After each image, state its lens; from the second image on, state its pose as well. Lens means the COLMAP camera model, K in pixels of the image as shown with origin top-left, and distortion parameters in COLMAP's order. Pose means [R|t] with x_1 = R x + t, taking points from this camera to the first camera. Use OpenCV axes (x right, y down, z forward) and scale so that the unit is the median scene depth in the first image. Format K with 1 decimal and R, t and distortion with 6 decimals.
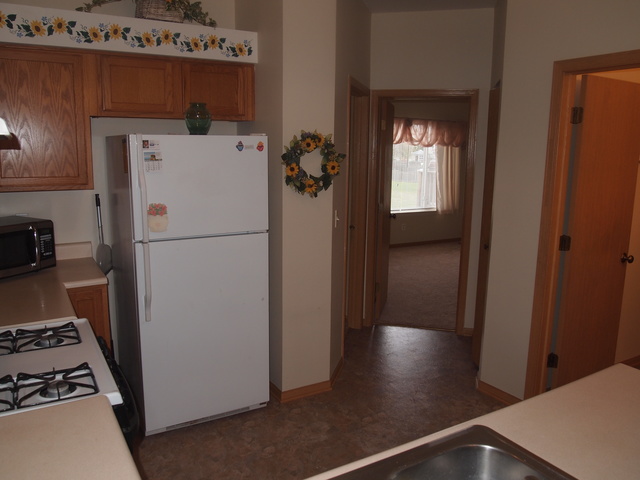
lens RADIAL K [[521.1, 0, 320.0], [0, 521.1, 240.0], [0, 0, 1]] dist [-0.037377, -0.007419]
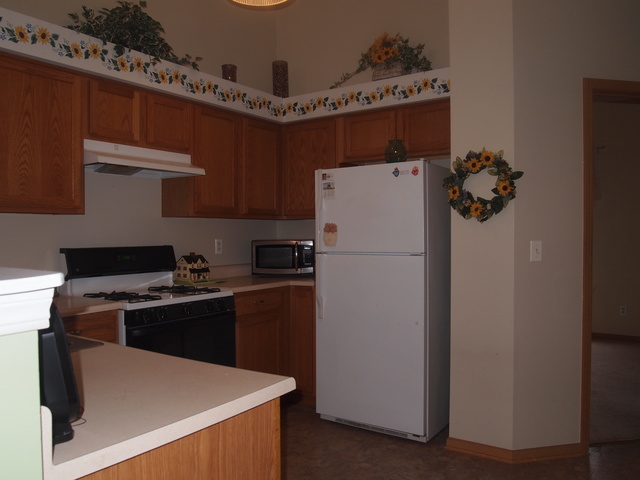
lens RADIAL K [[521.1, 0, 320.0], [0, 521.1, 240.0], [0, 0, 1]] dist [-0.037377, -0.007419]
pose [[0.428354, -0.000086, -0.903611, 0.683095], [-0.145286, 0.986983, -0.068966, 0.050790], [0.891855, 0.160824, 0.422765, 0.383377]]
